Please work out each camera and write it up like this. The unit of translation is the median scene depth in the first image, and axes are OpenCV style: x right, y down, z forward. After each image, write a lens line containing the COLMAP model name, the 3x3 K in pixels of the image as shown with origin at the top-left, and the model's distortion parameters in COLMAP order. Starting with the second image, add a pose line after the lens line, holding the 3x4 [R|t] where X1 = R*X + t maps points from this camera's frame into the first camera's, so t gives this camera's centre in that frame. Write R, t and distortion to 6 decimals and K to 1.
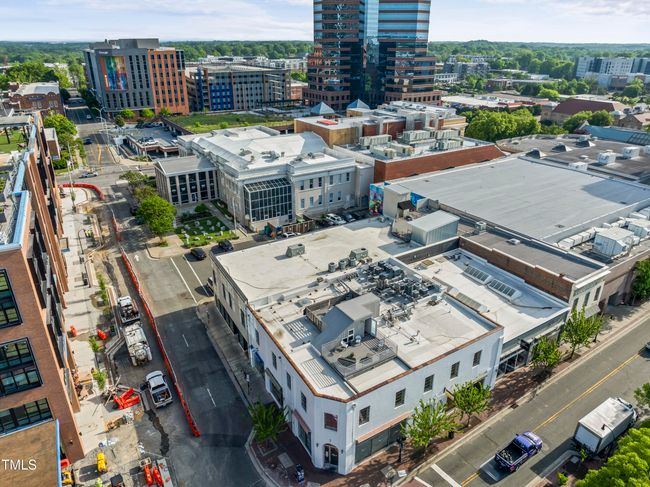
lens RADIAL K [[459.9, 0, 325.0], [0, 459.9, 243.5], [0, 0, 1]] dist [-0.044098, 0.011232]
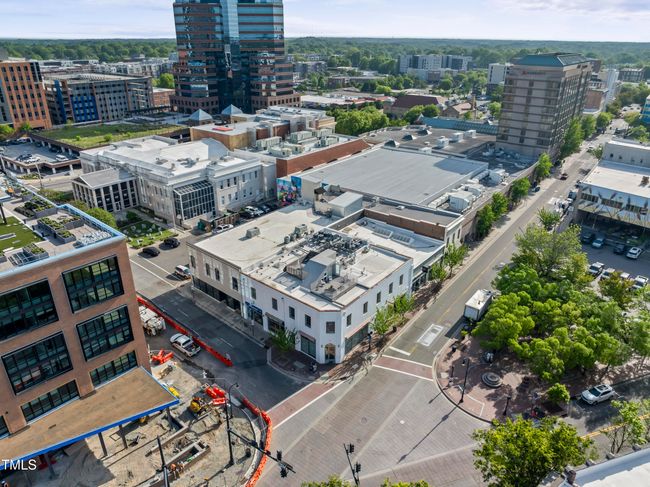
lens RADIAL K [[459.9, 0, 325.0], [0, 459.9, 243.5], [0, 0, 1]] dist [-0.044098, 0.011232]
pose [[0.942506, -0.135281, 0.305583, -0.221550], [0.133091, 0.990706, 0.028092, 0.029731], [-0.306543, 0.014193, 0.951751, -0.243725]]
